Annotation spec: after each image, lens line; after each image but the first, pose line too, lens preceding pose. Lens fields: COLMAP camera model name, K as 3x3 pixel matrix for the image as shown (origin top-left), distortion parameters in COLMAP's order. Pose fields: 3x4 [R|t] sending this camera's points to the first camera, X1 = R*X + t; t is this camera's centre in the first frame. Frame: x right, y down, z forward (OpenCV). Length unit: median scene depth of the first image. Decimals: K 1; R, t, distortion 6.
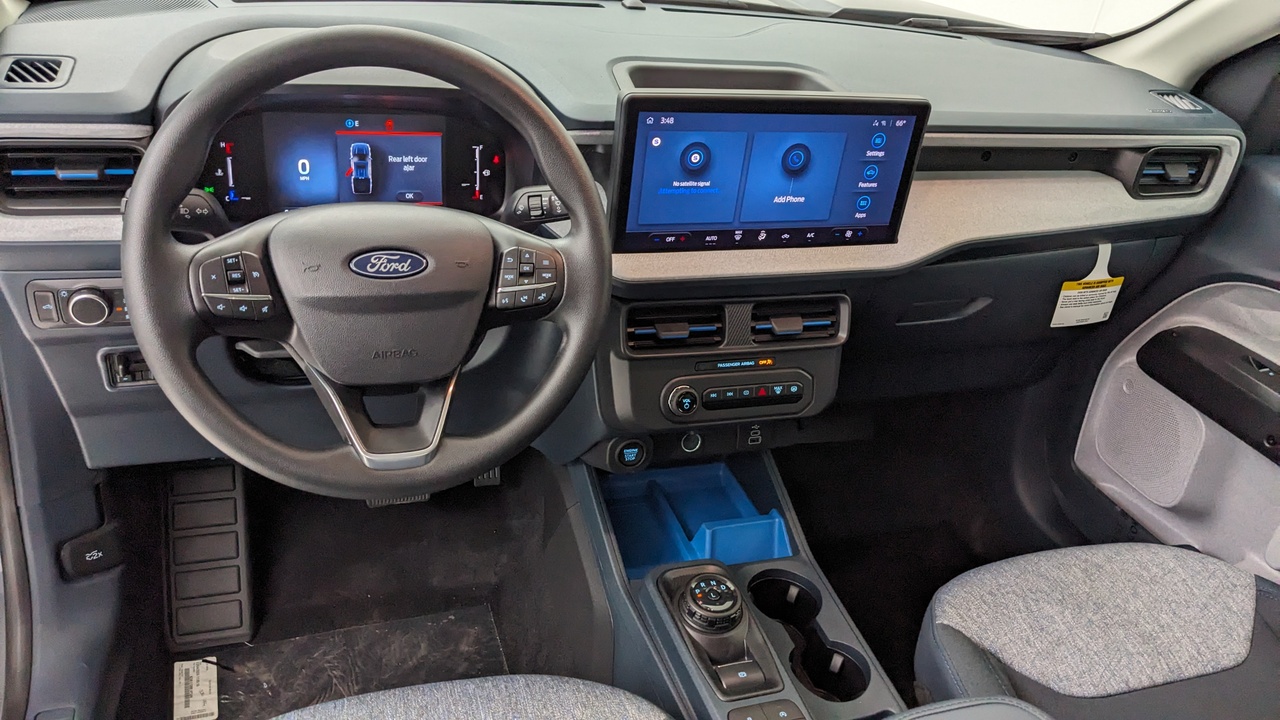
lens RADIAL K [[980.6, 0, 662.9], [0, 980.6, 357.9], [0, 0, 1]] dist [0.177980, -0.003326]
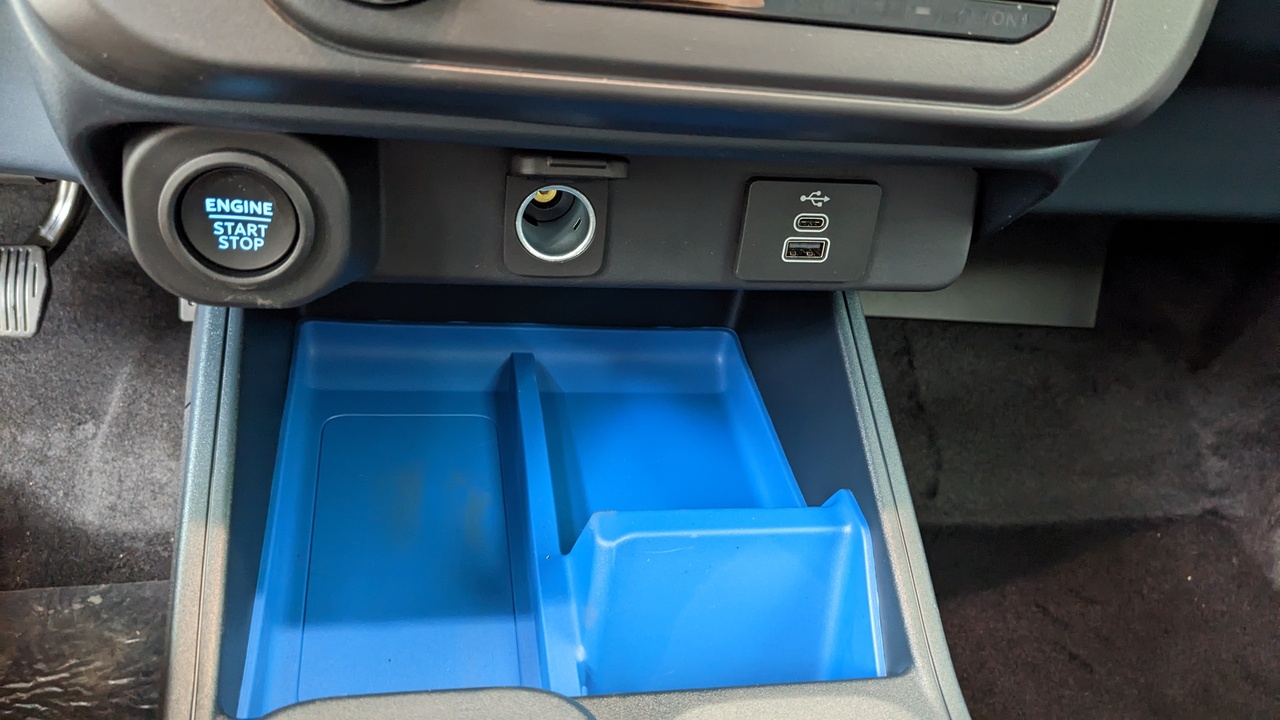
lens RADIAL K [[1066.9, 0, 640.0], [0, 1066.9, 360.0], [0, 0, 1]] dist [0.006400, -0.003412]
pose [[0.985879, 0.125718, -0.110626, 0.095493], [-0.110964, 0.985193, 0.130700, 0.090990], [0.125419, -0.116579, 0.985231, 0.793281]]
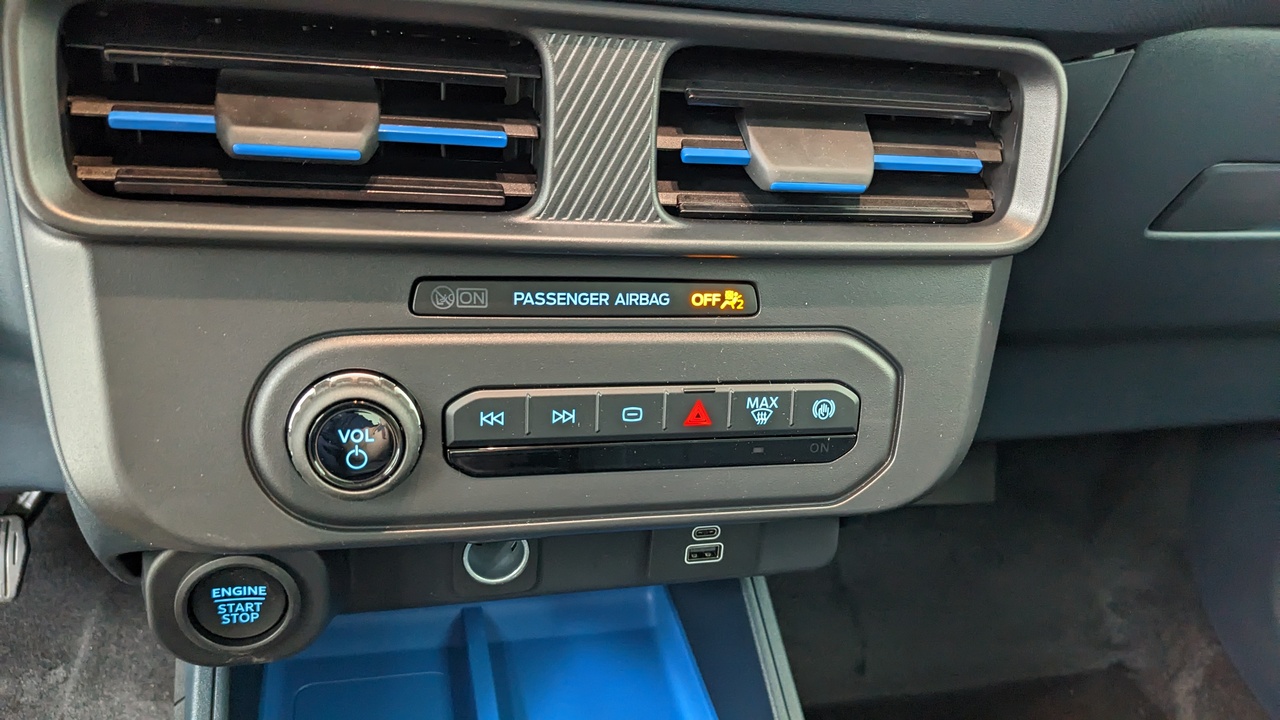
lens RADIAL K [[1062.1, 0, 640.0], [0, 1062.1, 360.0], [0, 0, 1]] dist [0.011062, -0.040589]
pose [[0.996014, 0.055066, -0.070164, 0.105488], [-0.054713, 0.998478, 0.006935, 0.019357], [0.070439, -0.003068, 0.997511, 0.728760]]
